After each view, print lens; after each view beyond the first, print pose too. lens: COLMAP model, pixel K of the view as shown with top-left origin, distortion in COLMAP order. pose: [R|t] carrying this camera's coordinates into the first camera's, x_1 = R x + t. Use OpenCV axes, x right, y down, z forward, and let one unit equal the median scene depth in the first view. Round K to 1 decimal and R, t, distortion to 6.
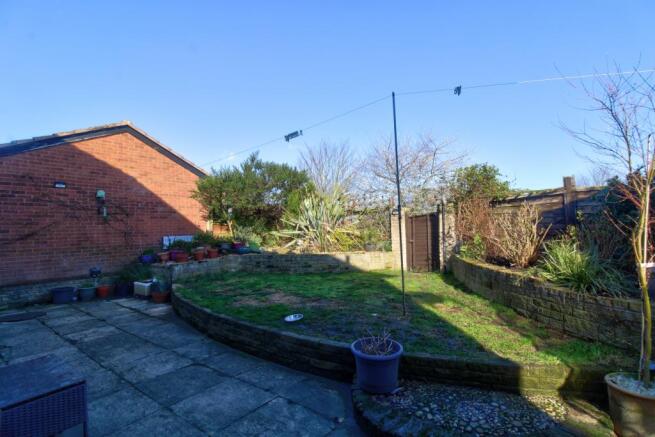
lens RADIAL K [[306.7, 0, 335.0], [0, 306.7, 215.8], [0, 0, 1]] dist [0.001996, -0.013853]
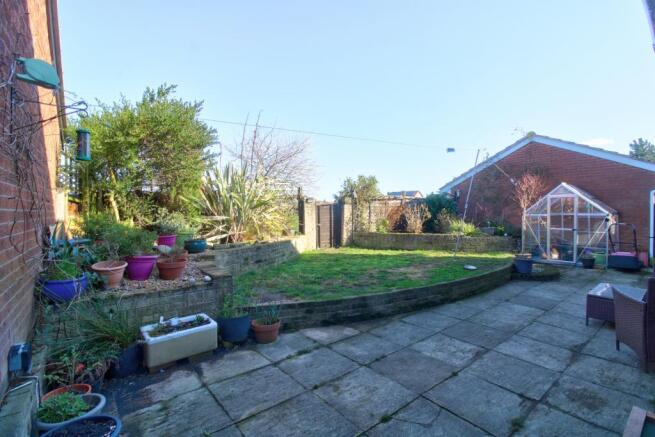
lens RADIAL K [[306.7, 0, 335.0], [0, 306.7, 215.8], [0, 0, 1]] dist [0.001996, -0.013853]
pose [[0.240740, 0.010880, 0.970529, -1.013346], [-0.045403, 0.998969, 0.000064, 0.046792], [-0.969527, -0.044080, 0.240985, 0.700754]]
